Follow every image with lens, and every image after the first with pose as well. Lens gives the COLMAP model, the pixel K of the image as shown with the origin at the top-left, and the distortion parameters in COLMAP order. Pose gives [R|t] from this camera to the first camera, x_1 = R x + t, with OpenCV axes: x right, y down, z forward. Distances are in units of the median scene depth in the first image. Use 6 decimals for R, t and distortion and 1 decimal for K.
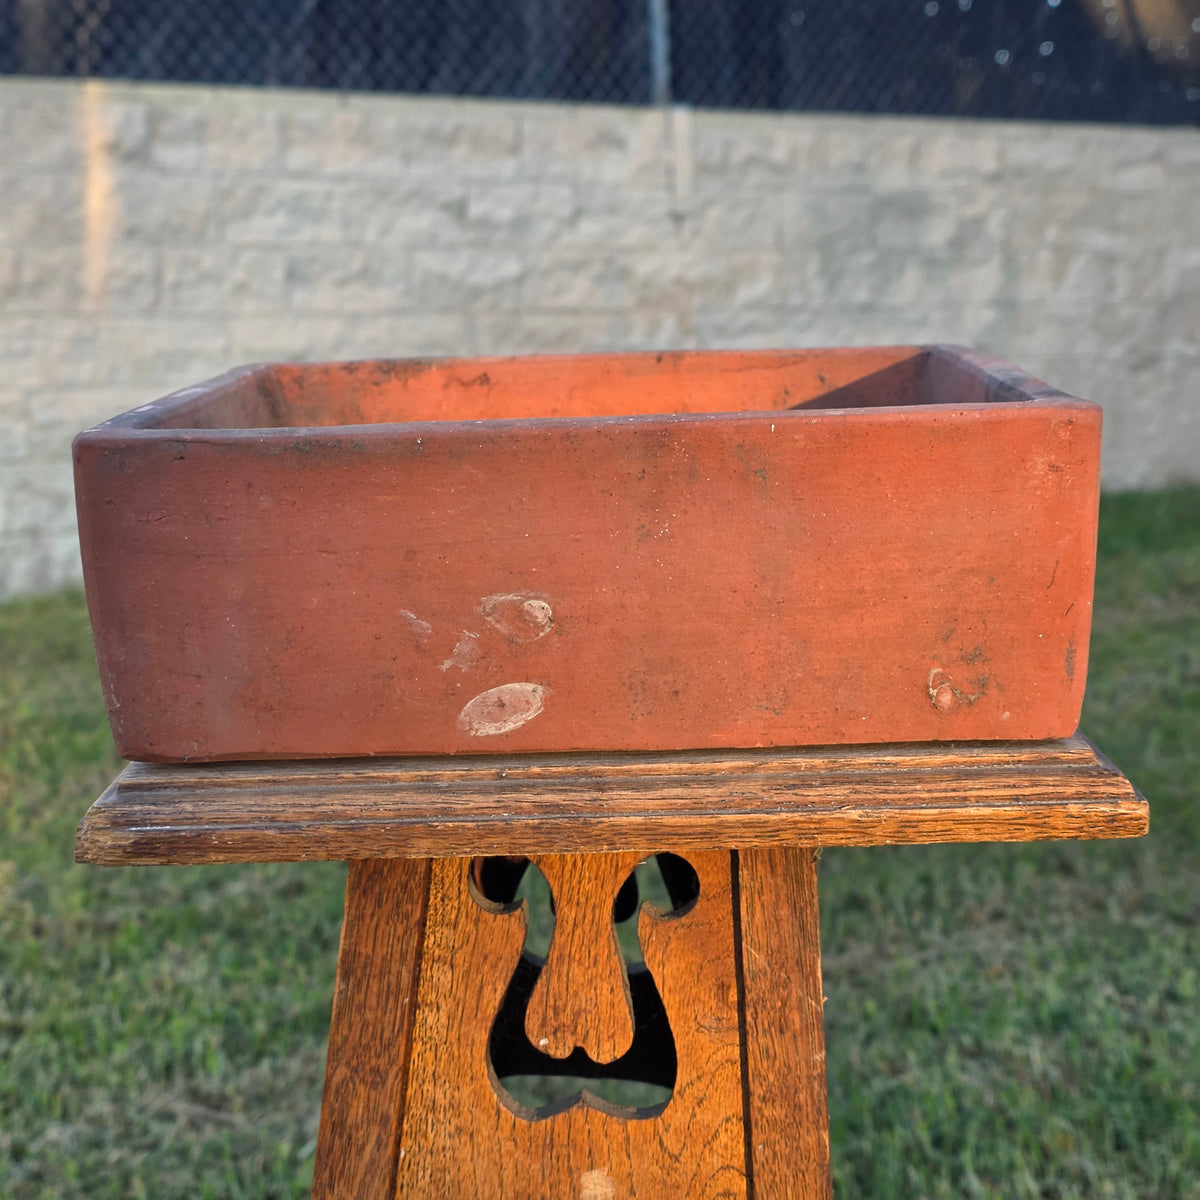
lens RADIAL K [[2244.8, 0, 590.9], [0, 2244.8, 553.0], [0, 0, 1]] dist [0.208576, -0.800776]
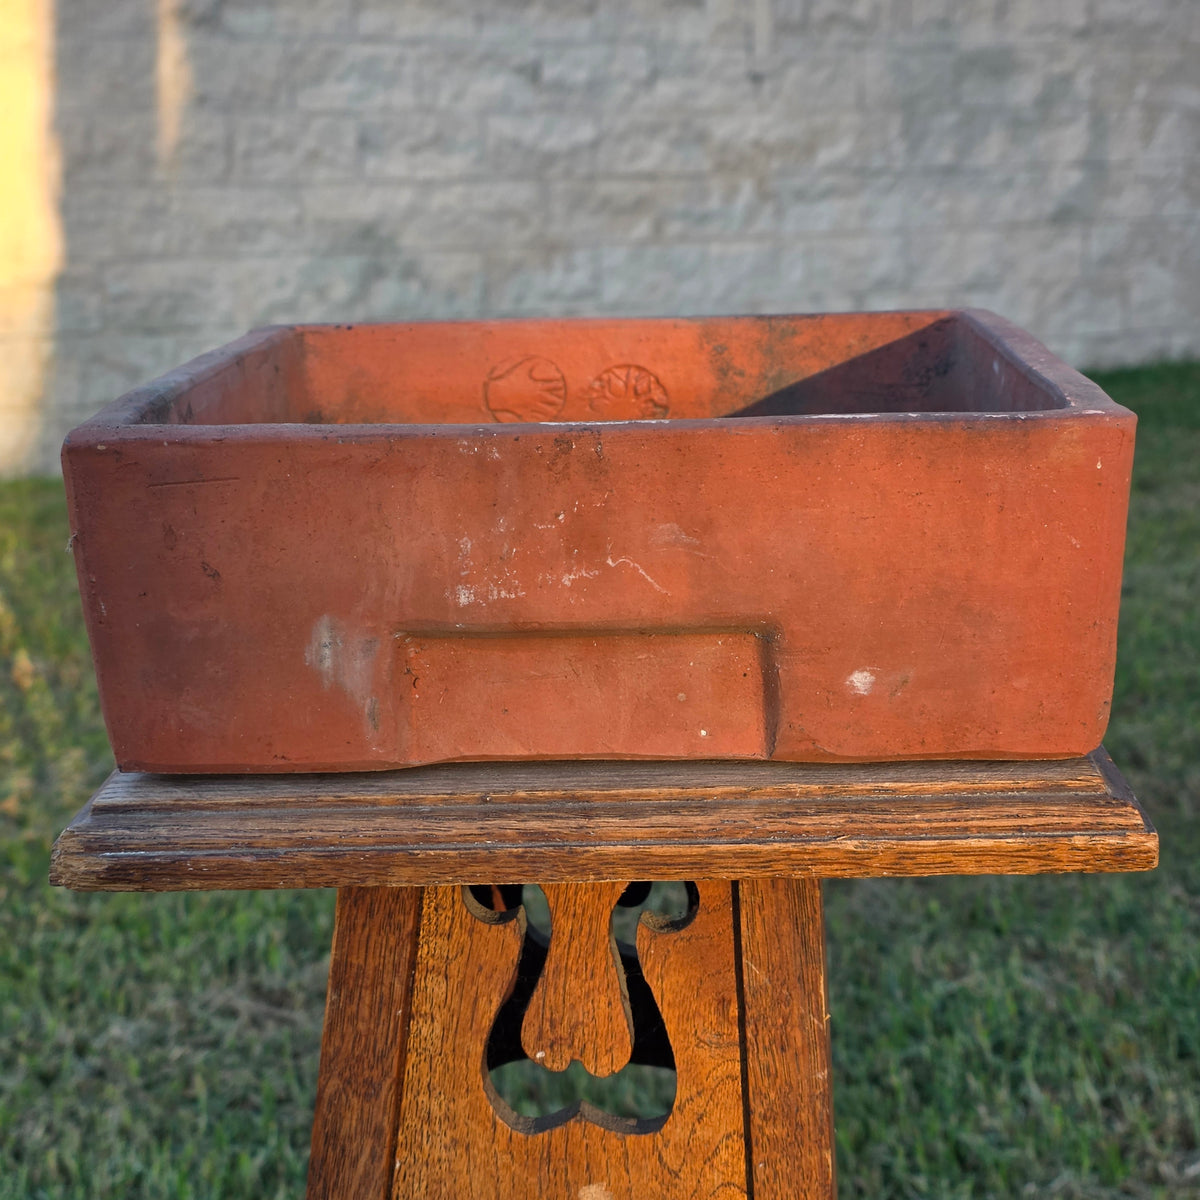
lens RADIAL K [[2251.7, 0, 598.5], [0, 2251.7, 526.3], [0, 0, 1]] dist [0.222736, -0.898410]
pose [[0.999380, -0.000877, -0.035204, 0.038610], [0.002756, 0.998572, 0.053344, -0.062913], [0.035107, -0.053408, 0.997955, 0.035799]]
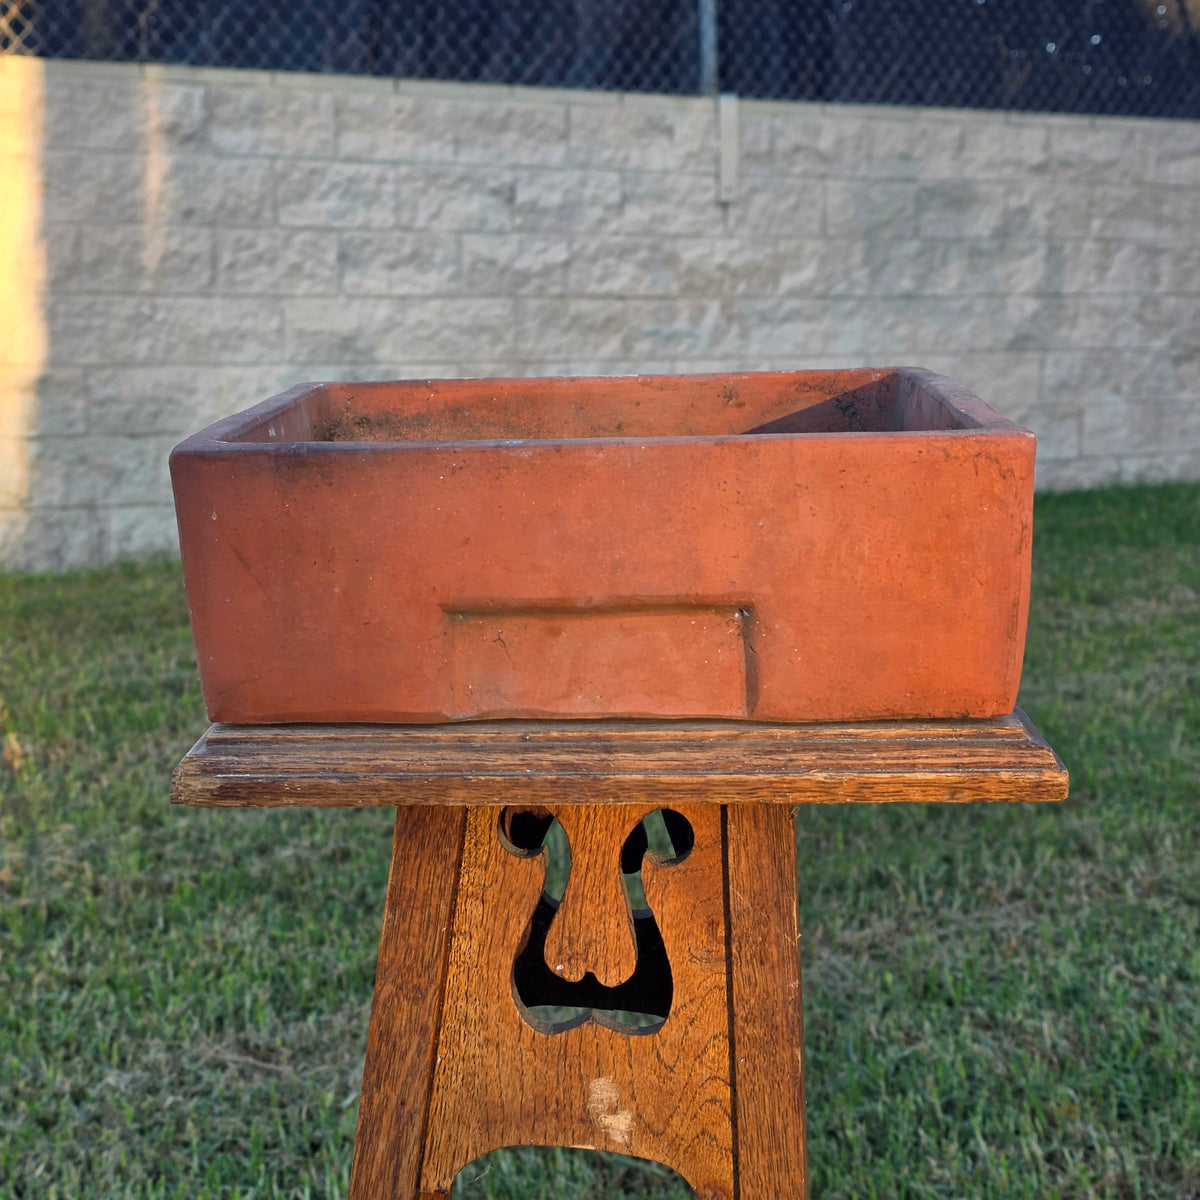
lens RADIAL K [[2259.3, 0, 553.1], [0, 2259.3, 510.1], [0, 0, 1]] dist [0.212740, -0.846710]
pose [[0.999191, 0.015236, -0.037219, 0.015954], [-0.015583, 0.999837, -0.009066, -0.010637], [0.037075, 0.009638, 0.999266, -0.182375]]
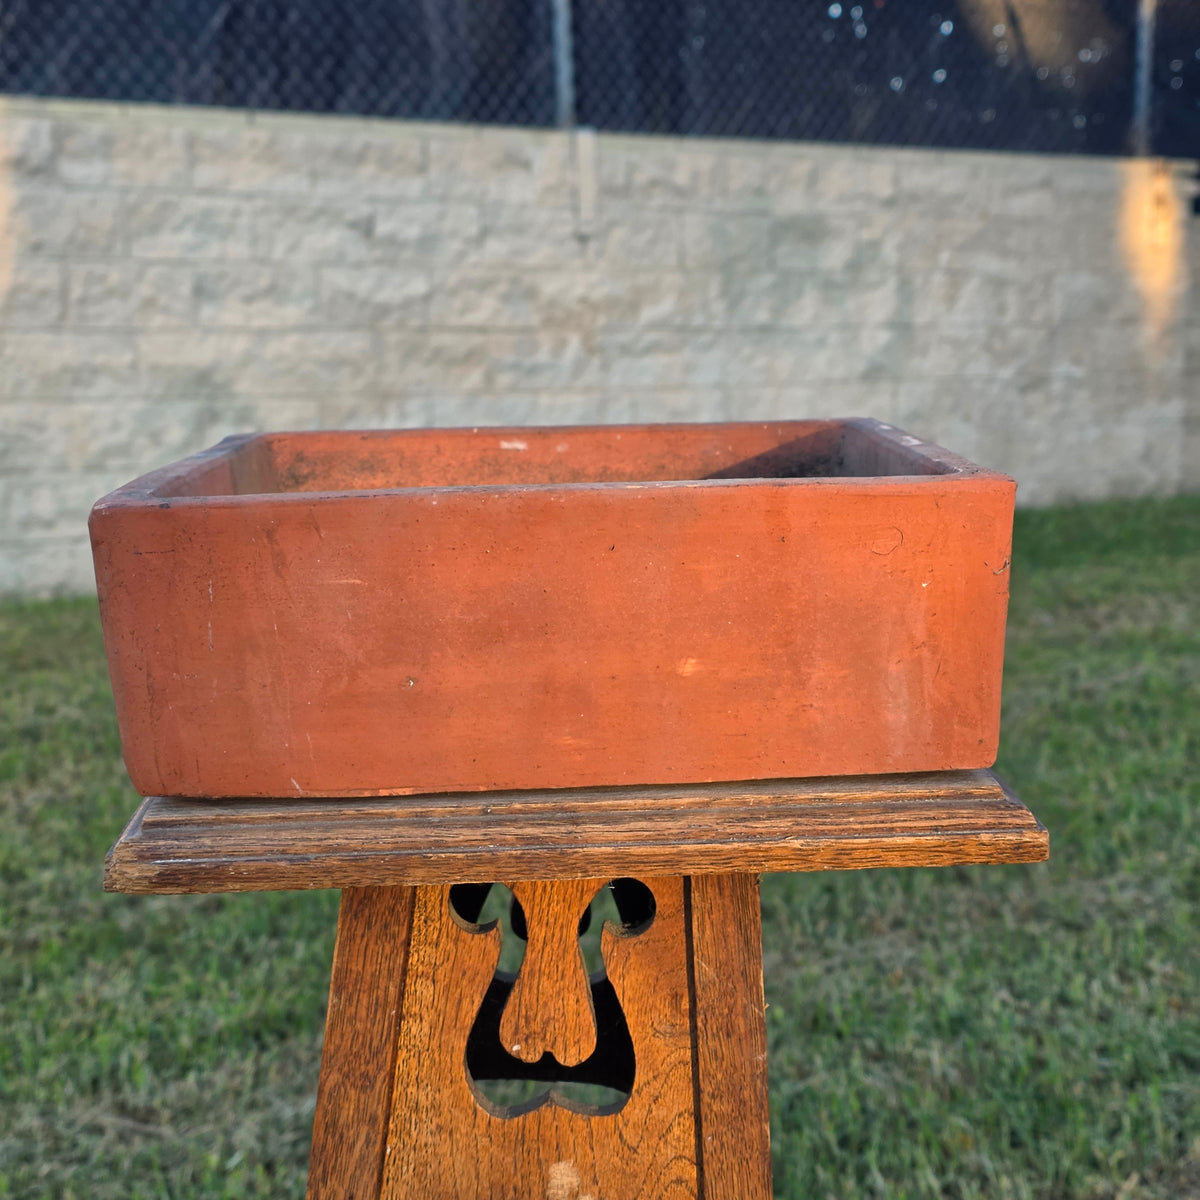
lens RADIAL K [[2242.7, 0, 626.9], [0, 2242.7, 535.6], [0, 0, 1]] dist [0.237085, -0.890943]
pose [[0.998092, 0.001501, 0.061726, -0.035563], [-0.000799, 0.999935, -0.011401, -0.024384], [-0.061739, 0.011330, 0.998028, -0.123825]]
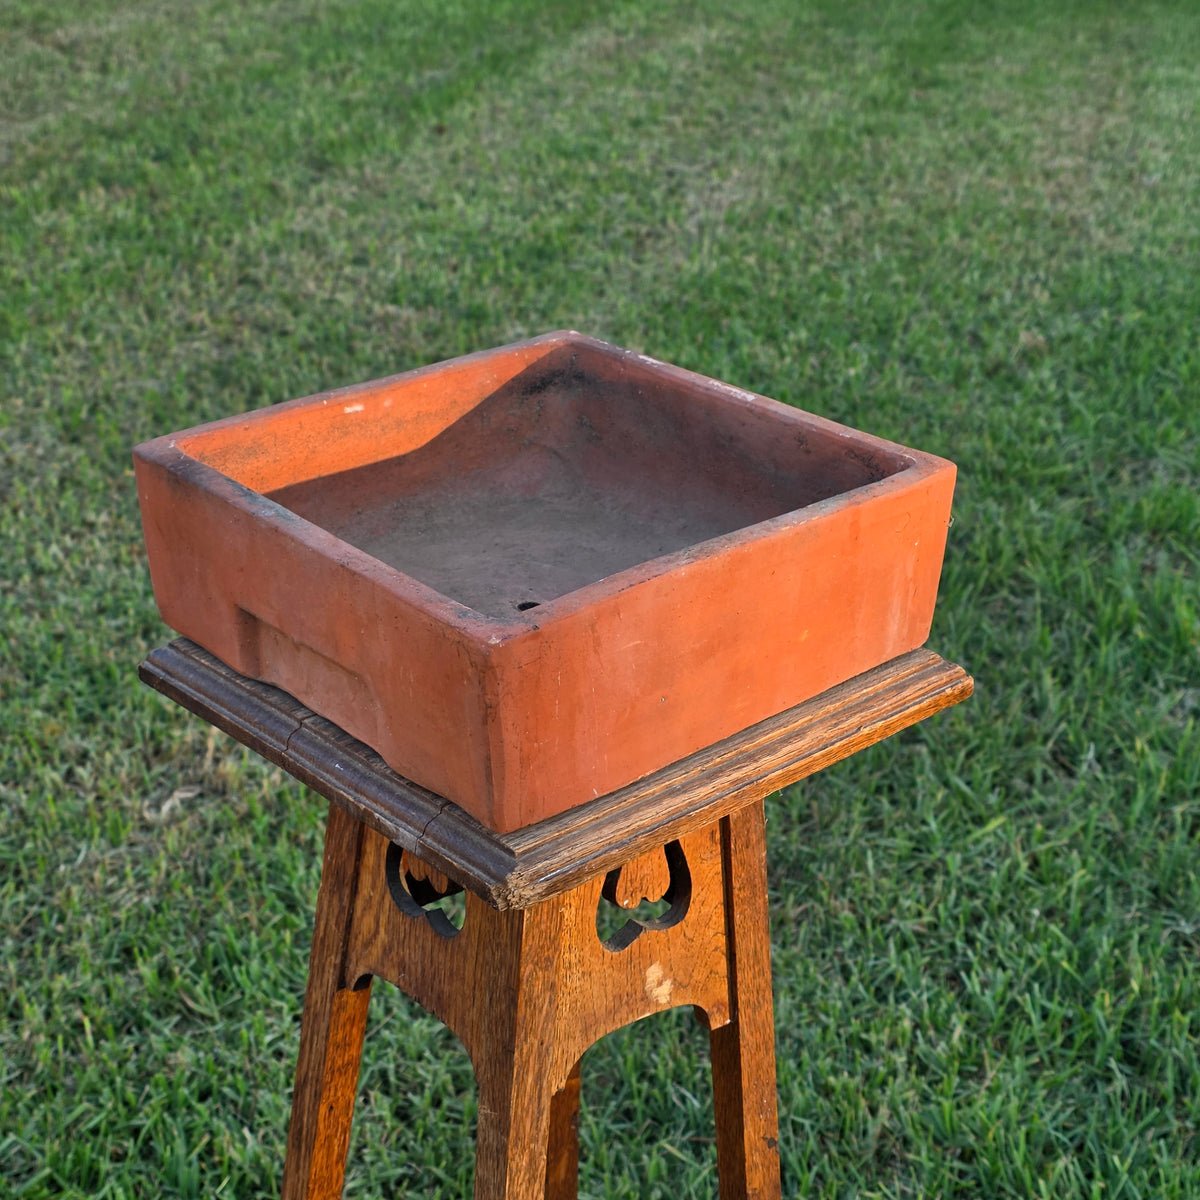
lens RADIAL K [[2359.4, 0, 600.4], [0, 2359.4, 524.0], [0, 0, 1]] dist [0.236400, -0.157287]
pose [[0.712523, -0.240737, 0.659058, -1.029093], [0.056249, 0.955873, 0.288344, -0.493807], [-0.699391, -0.168381, 0.694622, -0.066990]]
